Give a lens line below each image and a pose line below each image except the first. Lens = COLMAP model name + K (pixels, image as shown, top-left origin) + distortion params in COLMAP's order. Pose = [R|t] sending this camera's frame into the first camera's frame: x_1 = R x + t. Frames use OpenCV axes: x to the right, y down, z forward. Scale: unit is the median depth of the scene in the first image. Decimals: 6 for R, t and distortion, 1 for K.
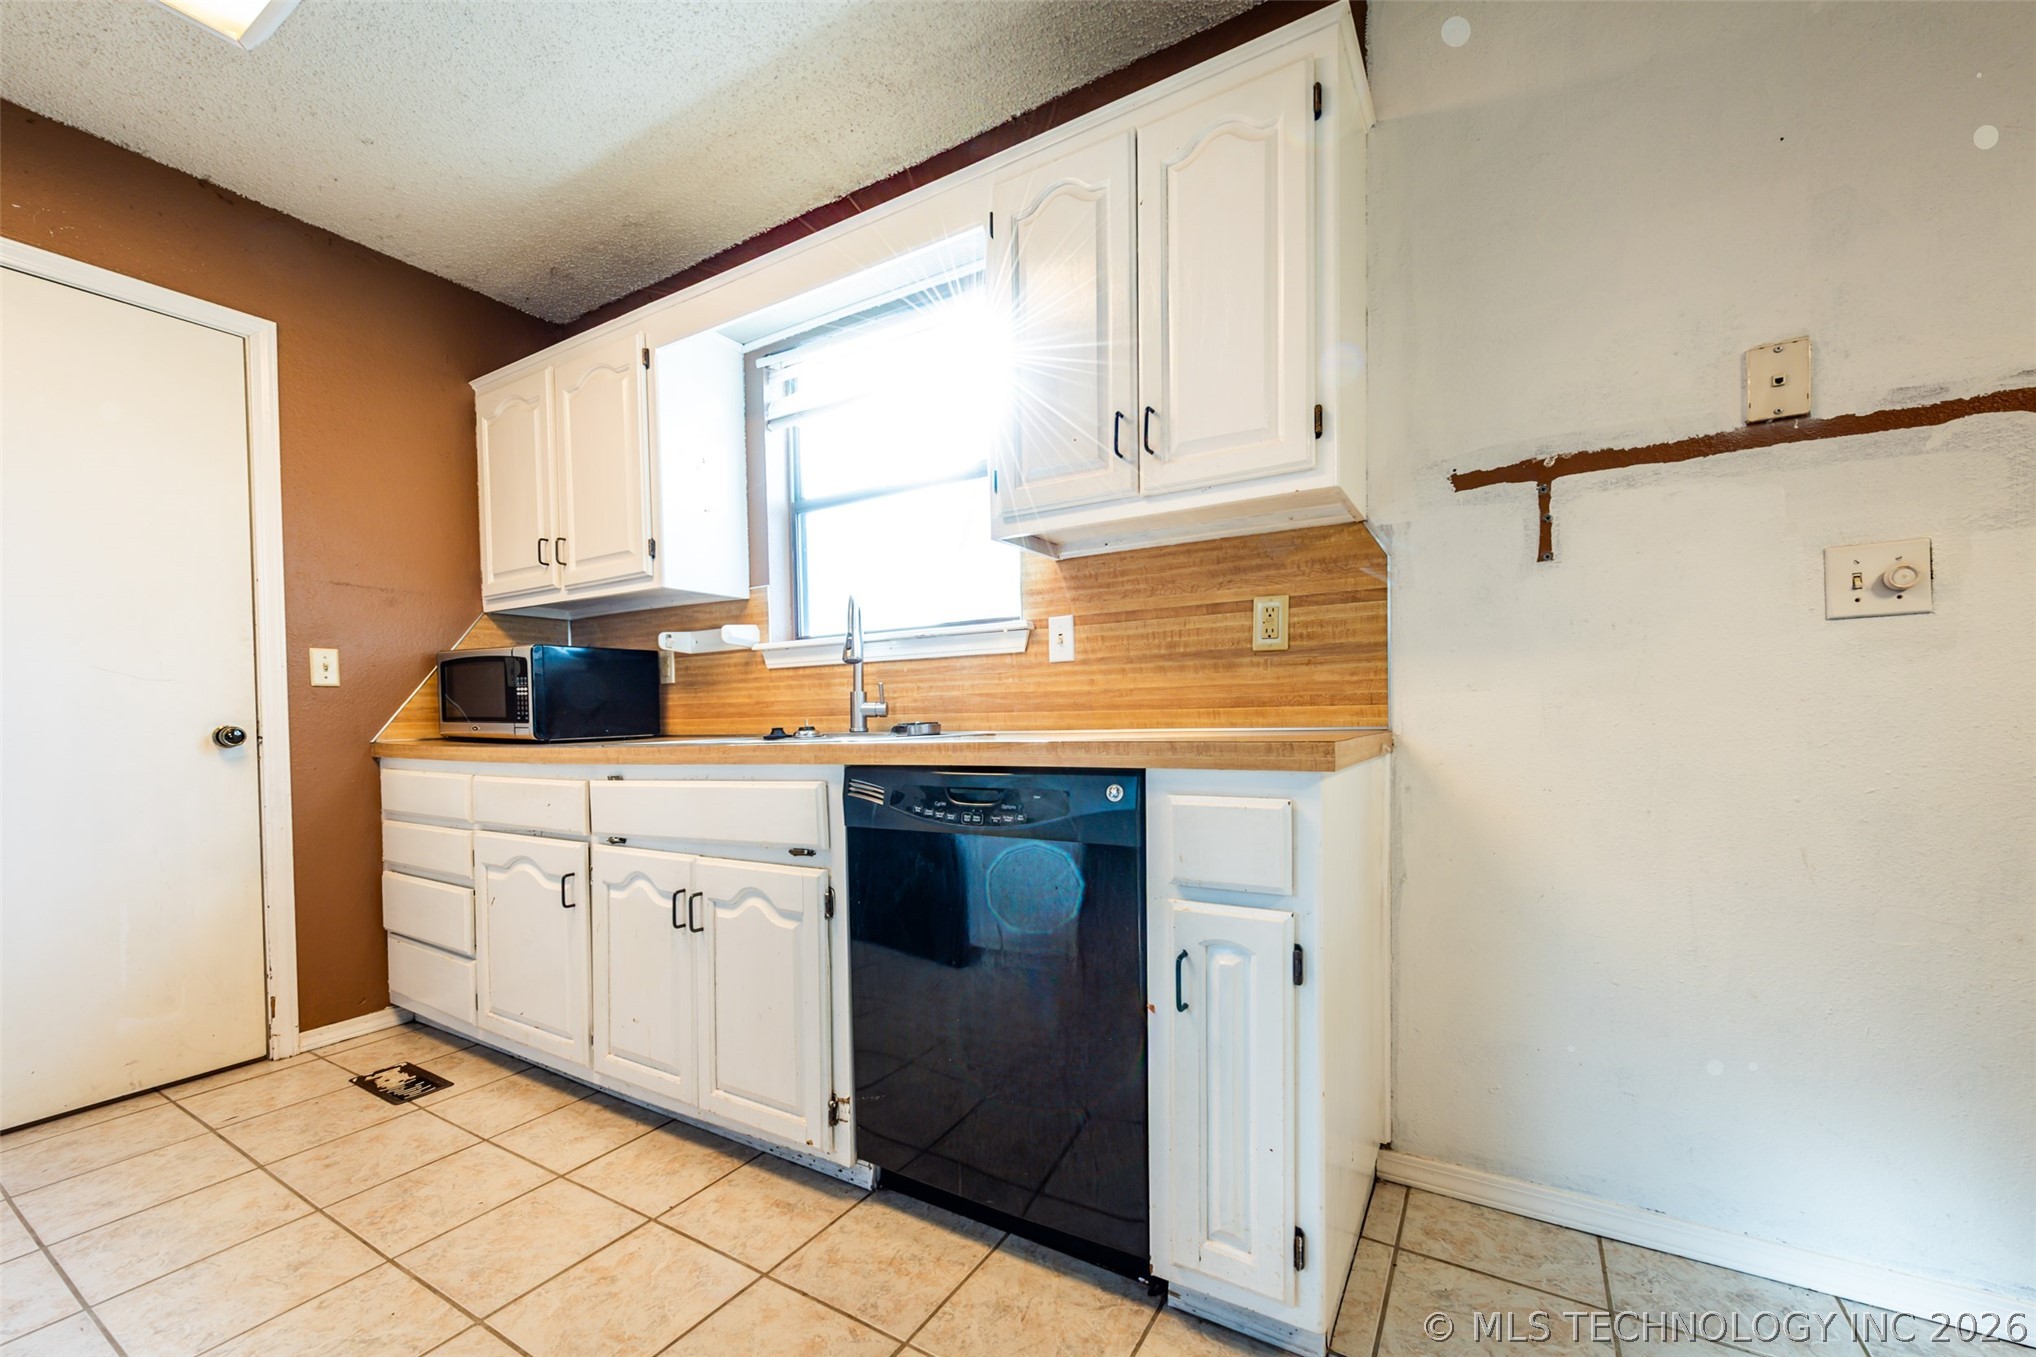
lens RADIAL K [[809.9, 0, 1012.3], [0, 809.9, 728.7], [0, 0, 1]] dist [0.009465, -0.000410]
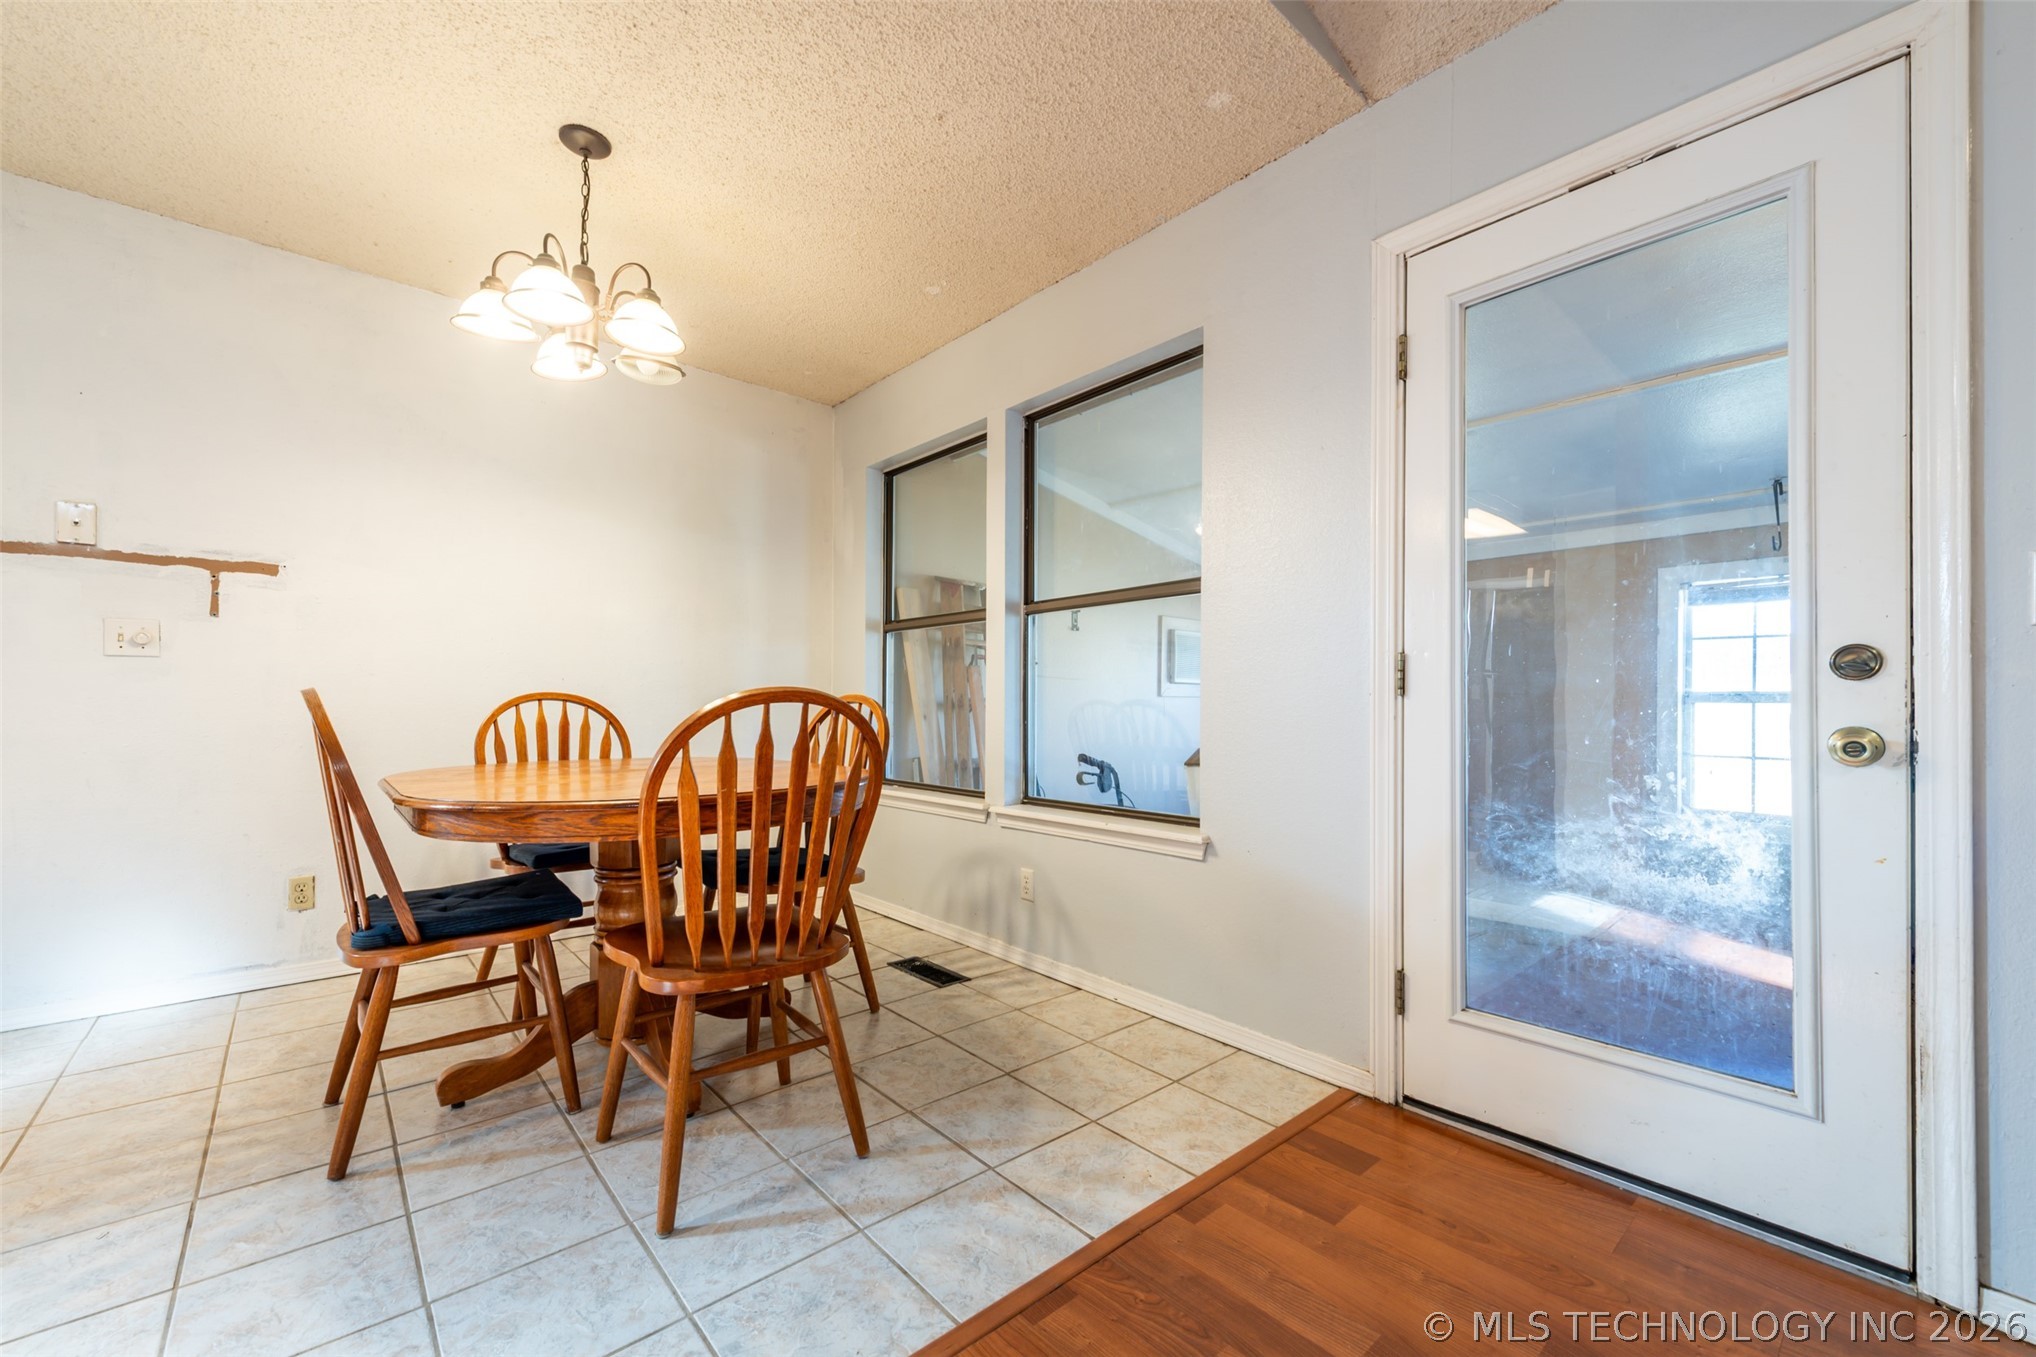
lens RADIAL K [[807.3, 0, 1014.6], [0, 807.3, 700.9], [0, 0, 1]] dist [0.005067, -0.000471]
pose [[0.299633, 0.025767, 0.953706, -0.101463], [-0.000664, 0.999641, -0.026800, 0.012819], [-0.954054, 0.007397, 0.299543, -1.002158]]
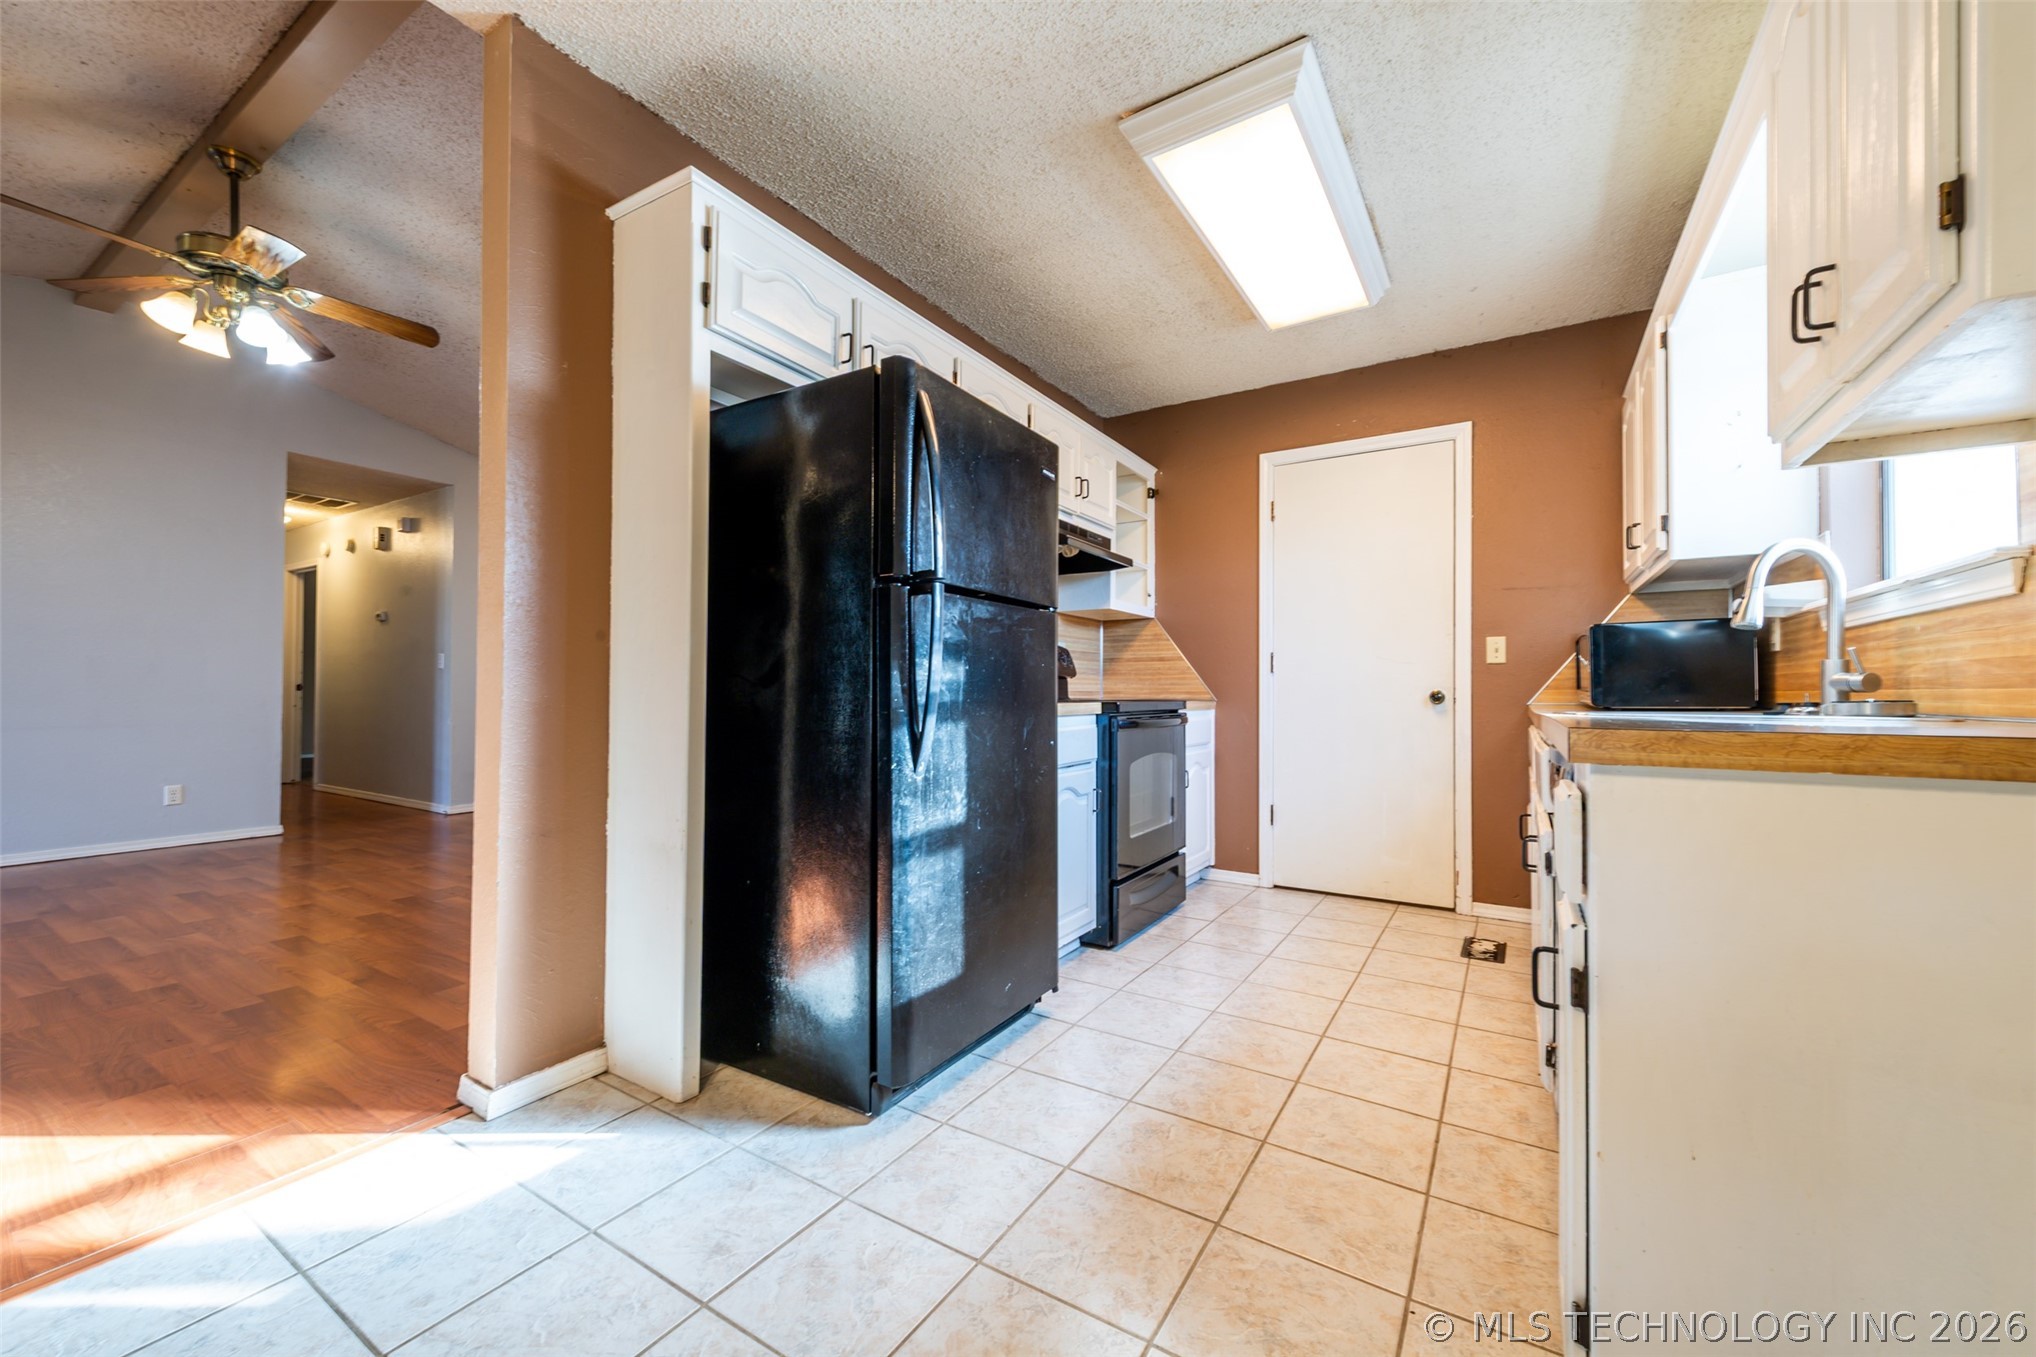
lens RADIAL K [[791.5, 0, 1005.4], [0, 791.5, 682.6], [0, 0, 1]] dist [0.001954, -0.000156]
pose [[-0.019914, 0.004740, -0.999790, 0.660891], [-0.018186, 0.999822, 0.005102, -0.013293], [0.999636, 0.018284, -0.019824, 0.219711]]
